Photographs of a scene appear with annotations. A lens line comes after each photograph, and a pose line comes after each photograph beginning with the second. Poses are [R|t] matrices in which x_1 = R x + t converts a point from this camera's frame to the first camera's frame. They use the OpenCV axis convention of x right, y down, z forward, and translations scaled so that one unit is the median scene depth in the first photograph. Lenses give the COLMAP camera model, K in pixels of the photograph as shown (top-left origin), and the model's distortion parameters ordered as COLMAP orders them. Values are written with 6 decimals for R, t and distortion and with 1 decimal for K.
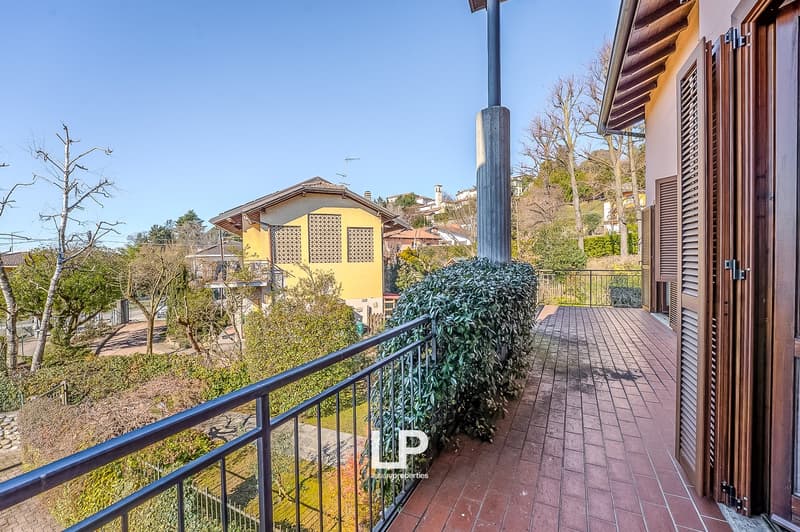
lens RADIAL K [[343.6, 0, 400.0], [0, 343.6, 266.0], [0, 0, 1]] dist [-0.016555, -0.000037]
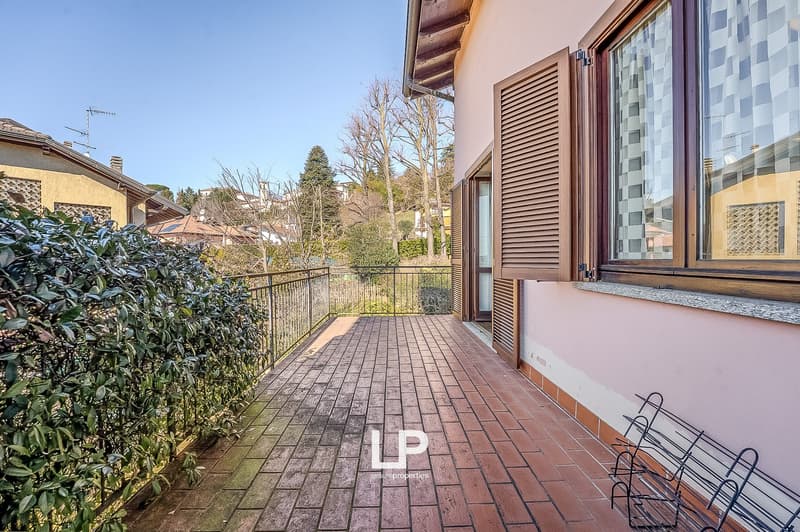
lens RADIAL K [[343.6, 0, 400.0], [0, 343.6, 266.0], [0, 0, 1]] dist [-0.016555, -0.000037]
pose [[0.880748, 0.001964, 0.473581, 0.070021], [0.001191, 0.999979, -0.006363, 0.003953], [-0.473583, 0.006168, 0.880727, 0.111147]]
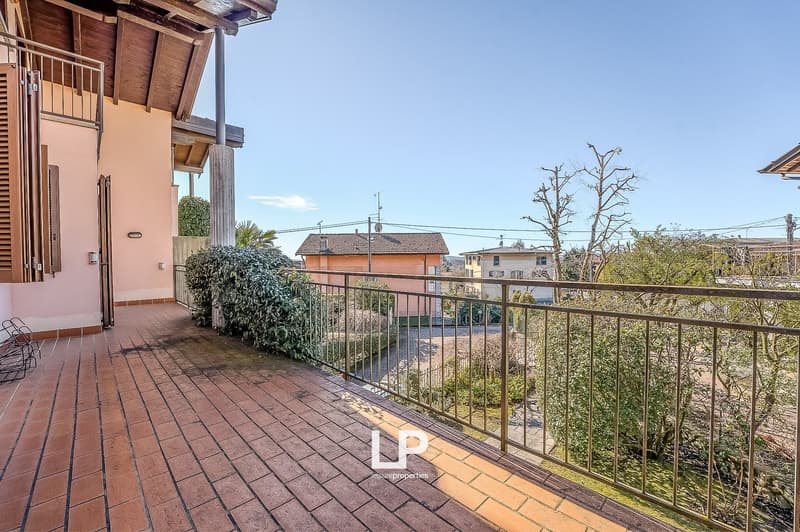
lens RADIAL K [[343.6, 0, 400.0], [0, 343.6, 266.0], [0, 0, 1]] dist [-0.016555, -0.000037]
pose [[-0.356013, 0.031406, -0.933953, 0.135803], [-0.005428, 0.999349, 0.035674, 0.001606], [0.934465, 0.017770, -0.355611, 0.219045]]
